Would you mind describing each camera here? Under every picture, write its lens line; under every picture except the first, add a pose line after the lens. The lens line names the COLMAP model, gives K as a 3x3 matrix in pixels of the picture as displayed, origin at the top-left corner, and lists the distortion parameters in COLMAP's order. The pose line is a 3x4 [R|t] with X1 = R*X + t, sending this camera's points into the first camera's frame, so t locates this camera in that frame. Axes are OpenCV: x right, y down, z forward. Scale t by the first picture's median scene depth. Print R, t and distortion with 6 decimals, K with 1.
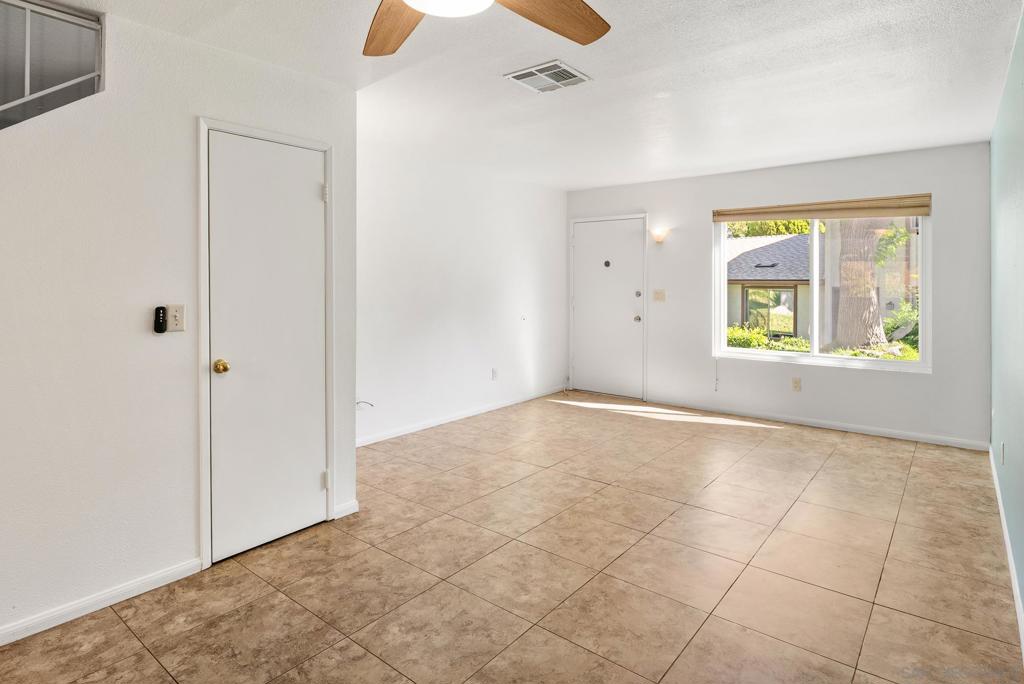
lens RADIAL K [[560.2, 0, 503.9], [0, 560.2, 281.1], [0, 0, 1]] dist [0.000454, -0.004074]
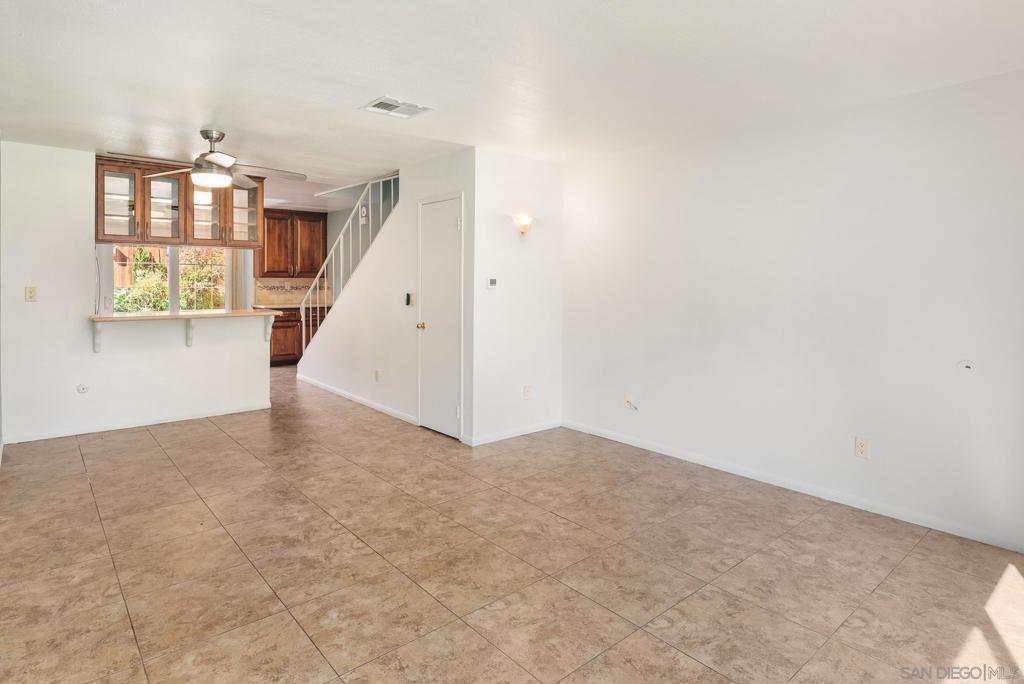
lens RADIAL K [[560.2, 0, 510.3], [0, 560.2, 275.9], [0, 0, 1]] dist [0.000454, -0.004074]
pose [[-0.173244, -0.012624, -0.984798, 1.319217], [-0.009029, 0.999896, -0.011229, 0.000161], [0.984838, 0.006947, -0.173340, 1.594435]]
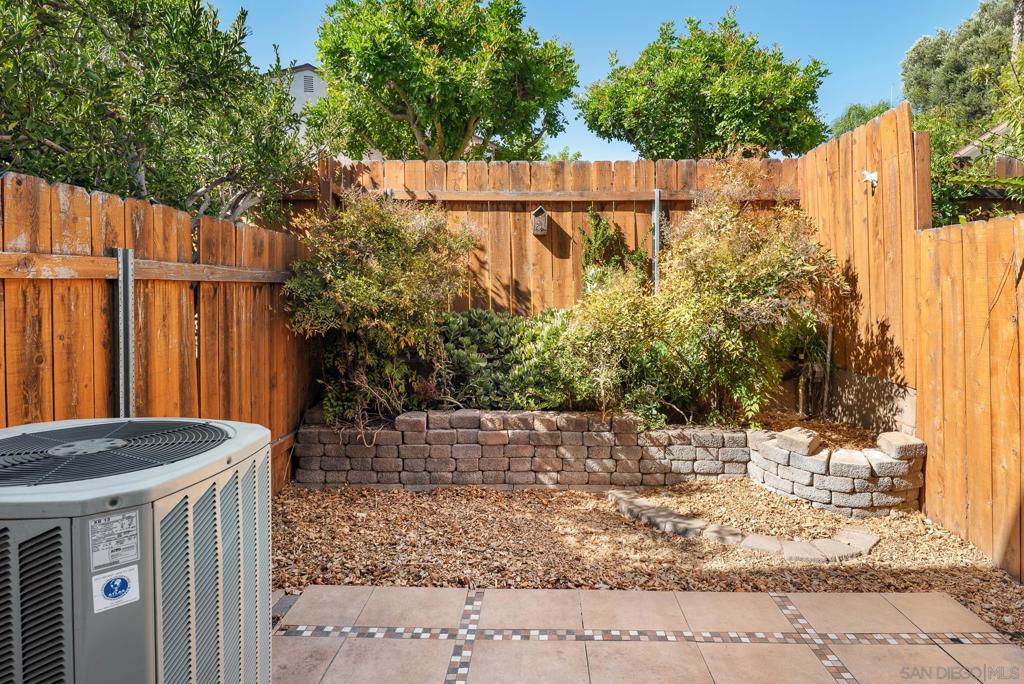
lens RADIAL K [[578.3, 0, 540.4], [0, 578.3, 302.5], [0, 0, 1]] dist [0.002820, -0.005712]
pose [[-0.778848, 0.008564, -0.627154, -1.283952], [-0.005067, 0.999788, 0.019945, 0.009548], [0.627192, 0.018712, -0.778640, -0.766238]]
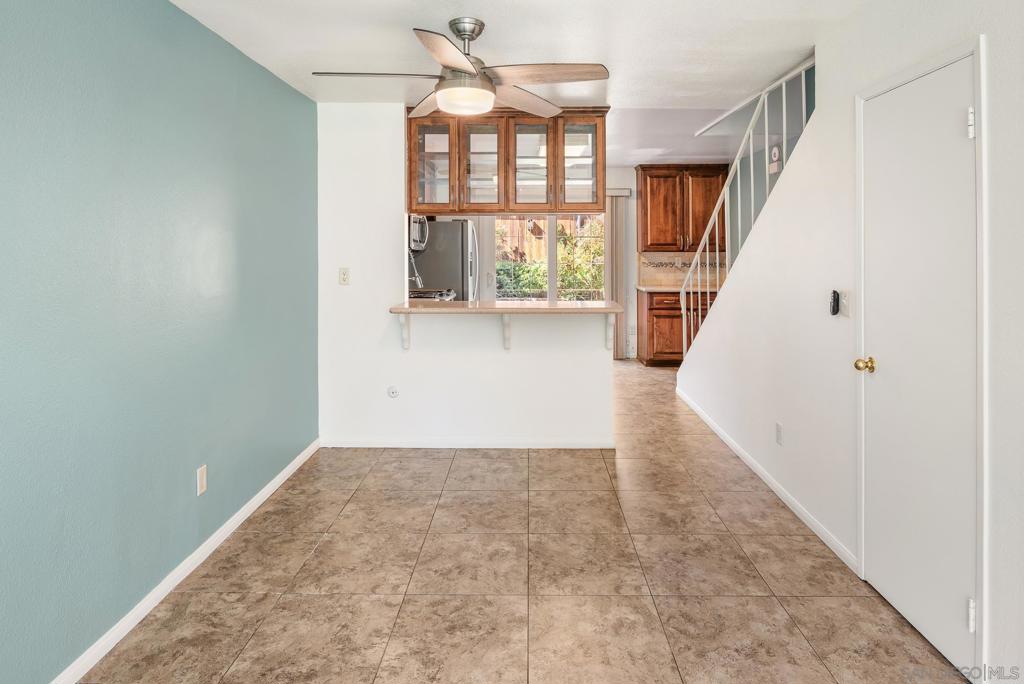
lens RADIAL K [[572.9, 0, 522.4], [0, 572.9, 245.5], [0, 0, 1]] dist [-0.010831, 0.001586]
pose [[-0.780322, -0.007306, -0.625335, 0.476022], [-0.005453, 0.999973, -0.004878, -0.027428], [0.625354, -0.000397, -0.780341, 1.329012]]
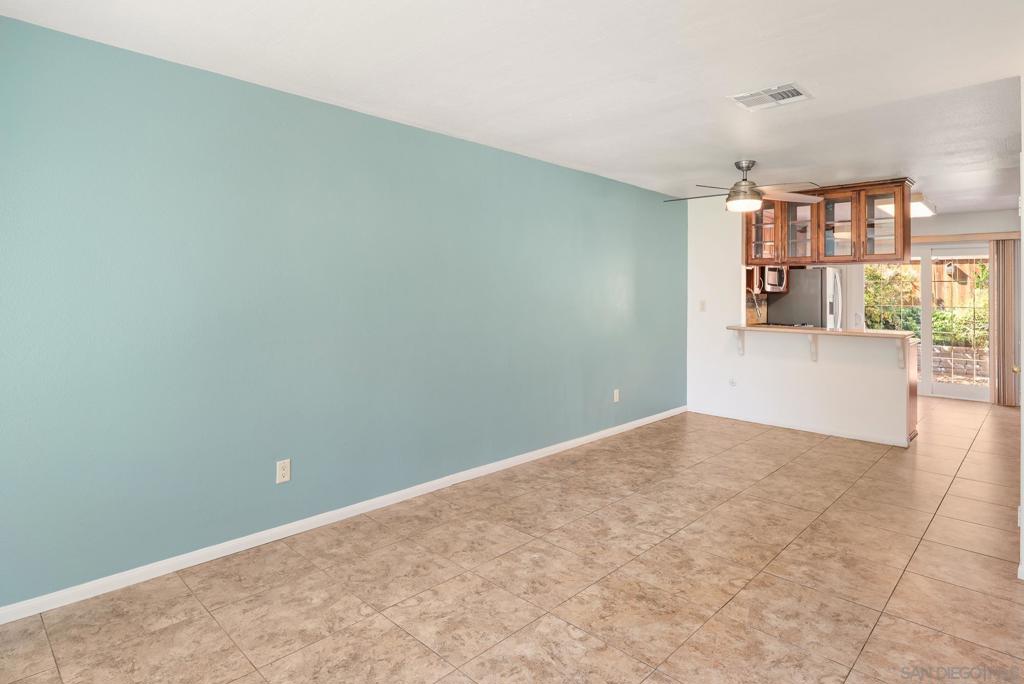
lens RADIAL K [[560.2, 0, 514.1], [0, 560.2, 283.9], [0, 0, 1]] dist [0.000454, -0.004074]
pose [[-0.997006, -0.016317, 0.075588, 0.513717], [-0.017135, 0.999801, -0.010190, -0.006923], [-0.075407, -0.011454, -0.997087, 2.259072]]
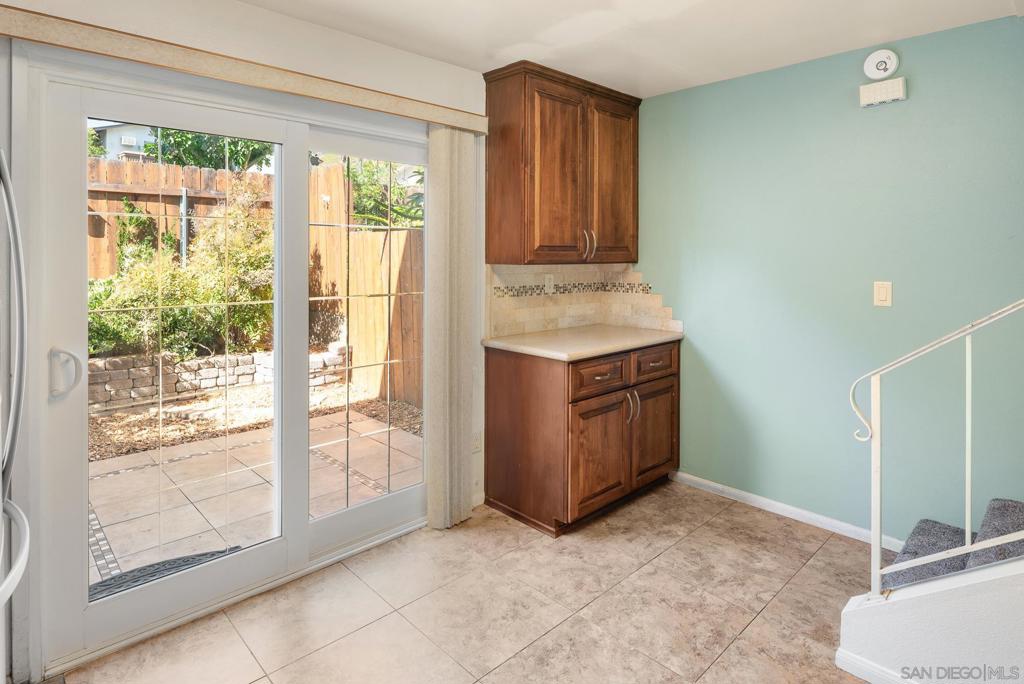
lens RADIAL K [[560.2, 0, 508.9], [0, 560.2, 253.2], [0, 0, 1]] dist [0.000454, -0.004074]
pose [[-0.125699, -0.010238, -0.992016, -0.488299], [-0.006859, 0.999932, -0.009450, -0.025561], [0.992045, 0.005617, -0.125761, -0.266354]]
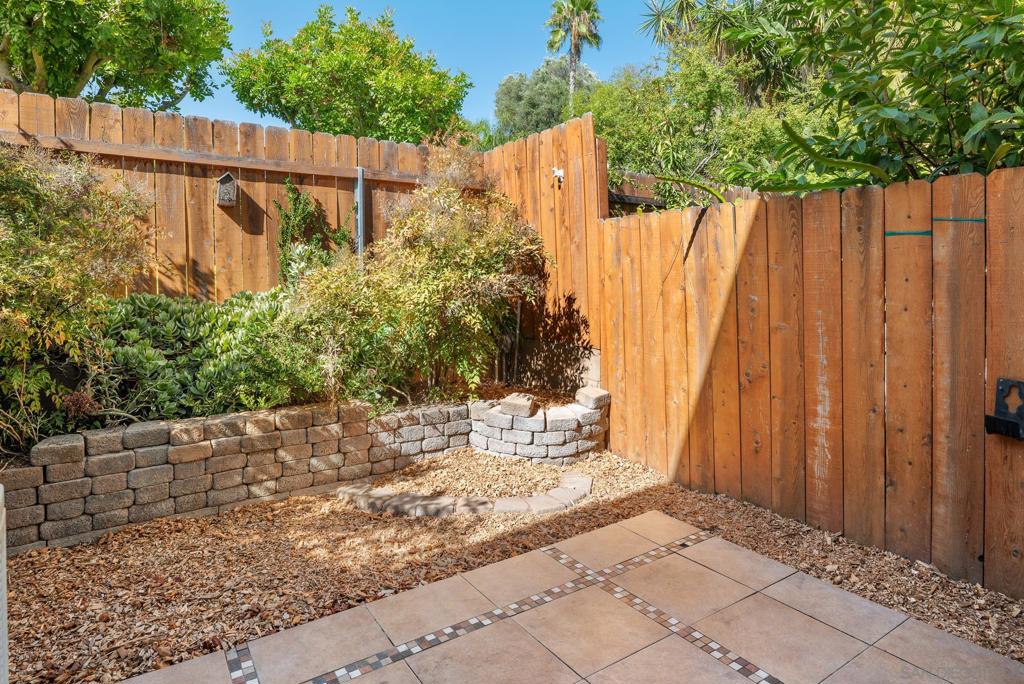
lens RADIAL K [[560.2, 0, 504.0], [0, 560.2, 278.0], [0, 0, 1]] dist [0.000454, -0.004074]
pose [[-0.300380, -0.005200, -0.953805, -1.212112], [0.003081, 0.999975, -0.006422, 0.040687], [0.953815, -0.004868, -0.300357, -1.047220]]
